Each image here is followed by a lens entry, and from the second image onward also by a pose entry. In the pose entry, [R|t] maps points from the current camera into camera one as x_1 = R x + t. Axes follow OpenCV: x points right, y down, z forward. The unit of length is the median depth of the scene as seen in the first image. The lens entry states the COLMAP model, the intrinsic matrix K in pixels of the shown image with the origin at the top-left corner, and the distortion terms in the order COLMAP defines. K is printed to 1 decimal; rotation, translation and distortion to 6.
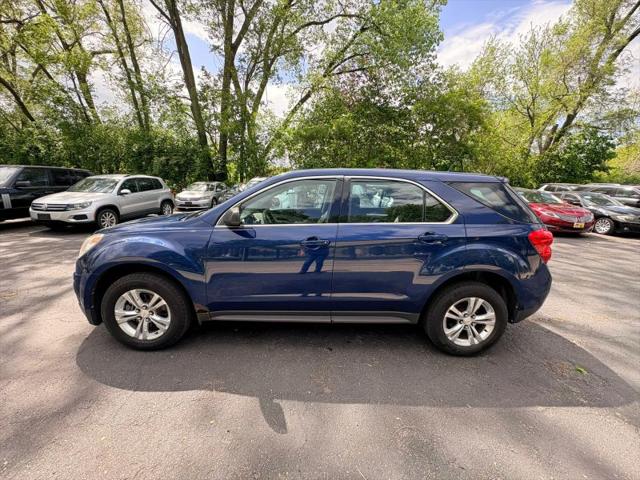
lens RADIAL K [[255.7, 0, 321.0], [0, 255.7, 239.2], [0, 0, 1]] dist [-0.001309, -0.000156]
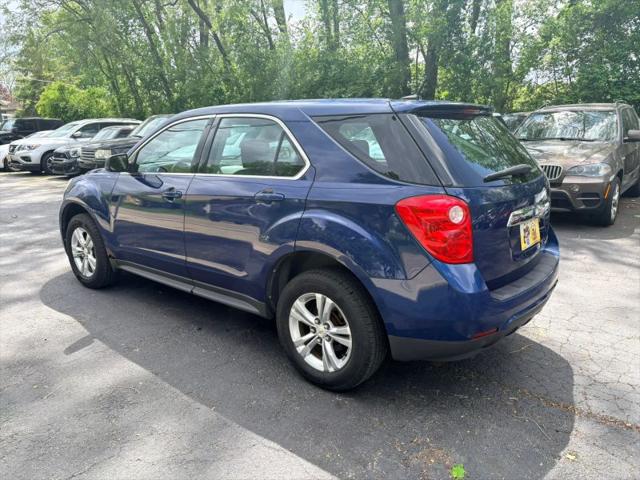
lens RADIAL K [[489.2, 0, 320.4], [0, 489.2, 243.6], [0, 0, 1]] dist [0.043843, -0.027062]
pose [[0.753514, 0.117477, -0.646851, 1.411438], [-0.102046, 0.992880, 0.061447, 0.024676], [0.649464, 0.019708, 0.760137, 0.052663]]
